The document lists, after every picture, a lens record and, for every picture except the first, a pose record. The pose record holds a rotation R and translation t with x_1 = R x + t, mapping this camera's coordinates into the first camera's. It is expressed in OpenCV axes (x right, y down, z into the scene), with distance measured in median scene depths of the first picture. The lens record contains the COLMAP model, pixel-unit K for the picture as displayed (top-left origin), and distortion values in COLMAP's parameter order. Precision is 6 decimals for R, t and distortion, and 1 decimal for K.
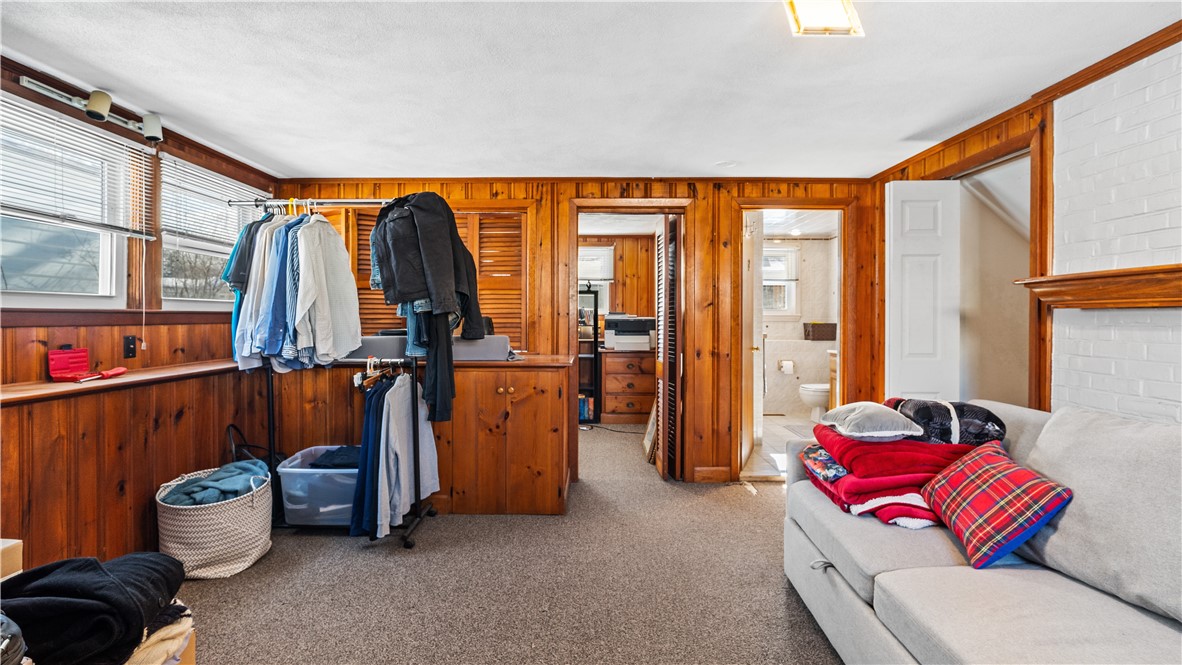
lens RADIAL K [[561.0, 0, 589.0], [0, 561.0, 324.2], [0, 0, 1]] dist [-0.013138, 0.004128]
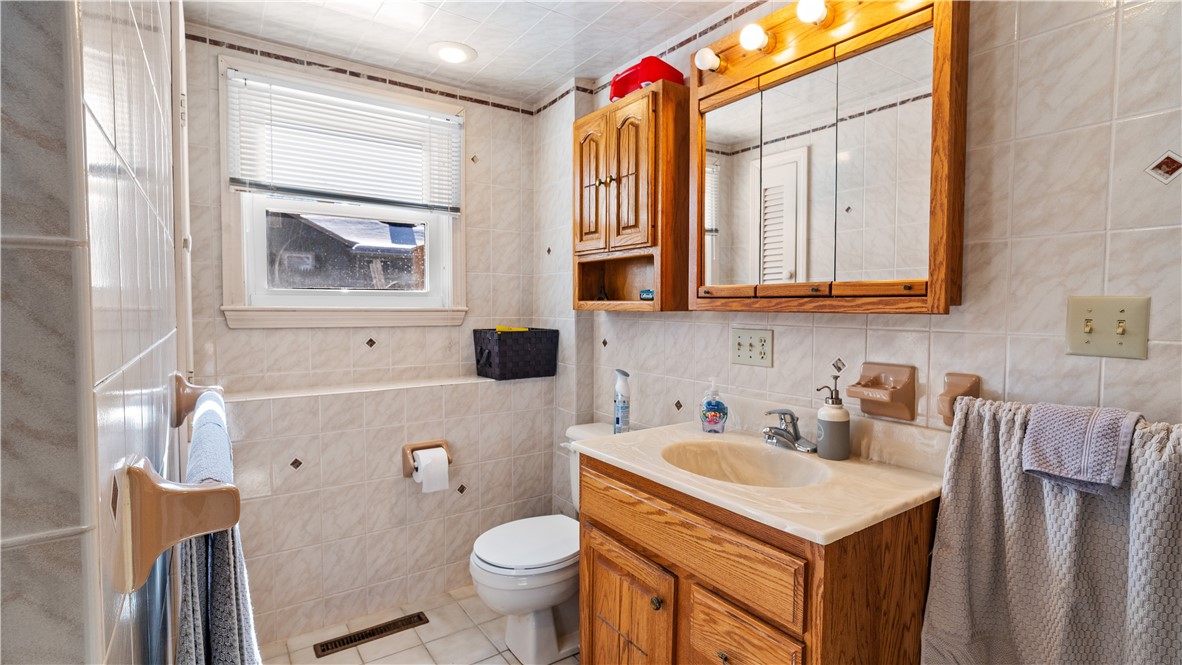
lens RADIAL K [[561.0, 0, 589.8], [0, 561.0, 330.6], [0, 0, 1]] dist [-0.013138, 0.004128]
pose [[0.823310, -0.025674, 0.567010, 0.242191], [0.004464, 0.999238, 0.038764, -0.015578], [-0.567574, -0.029384, 0.822798, 0.668361]]
